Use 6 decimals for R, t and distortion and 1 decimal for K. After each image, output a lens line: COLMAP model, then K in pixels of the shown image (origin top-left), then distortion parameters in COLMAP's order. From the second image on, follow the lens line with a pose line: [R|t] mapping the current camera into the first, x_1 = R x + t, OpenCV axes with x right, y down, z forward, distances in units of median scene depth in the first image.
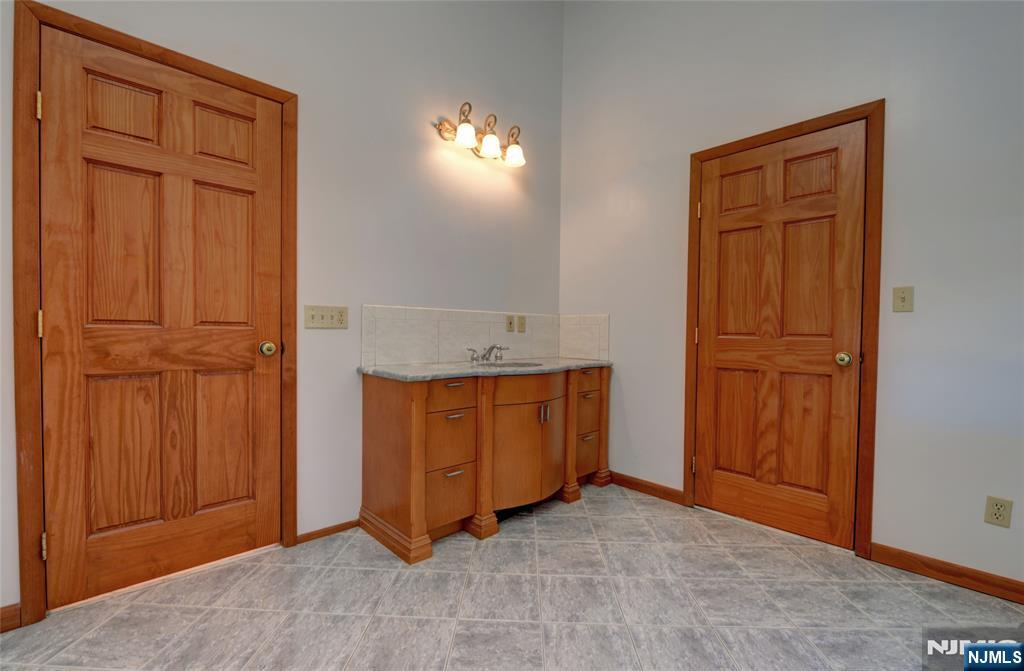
lens RADIAL K [[435.7, 0, 508.1], [0, 435.7, 338.8], [0, 0, 1]] dist [0.001458, 0.000151]
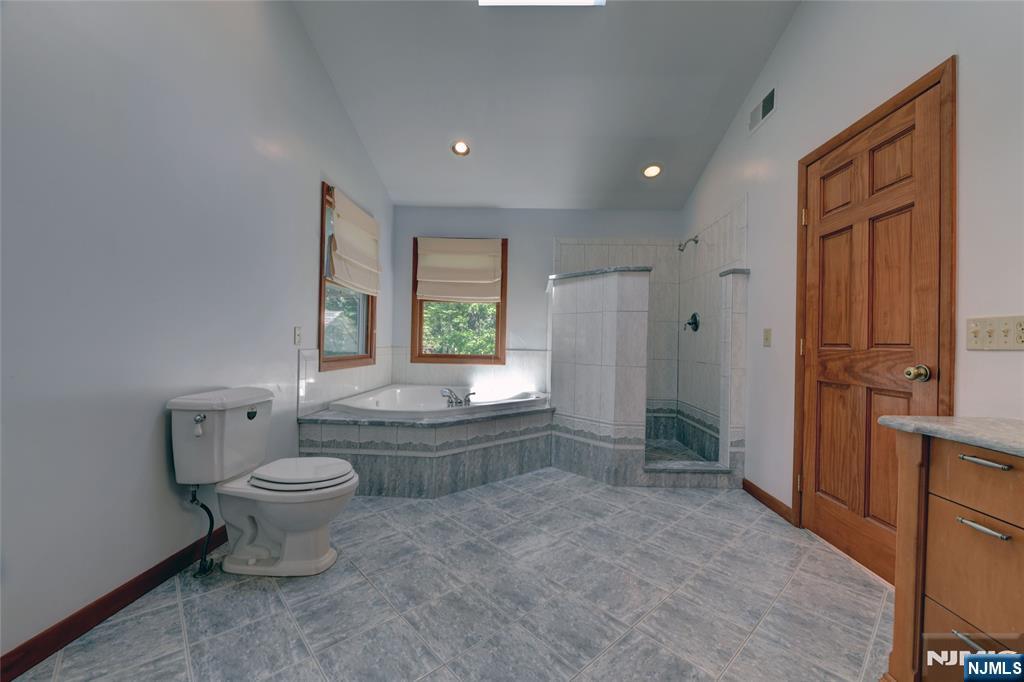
lens RADIAL K [[406.4, 0, 515.4], [0, 406.4, 341.9], [0, 0, 1]] dist [-0.009551, -0.000526]
pose [[-0.702256, -0.031699, -0.711219, 0.668089], [-0.045159, 0.998980, 0.000066, -0.003844], [0.710491, 0.032165, -0.702971, 1.110379]]
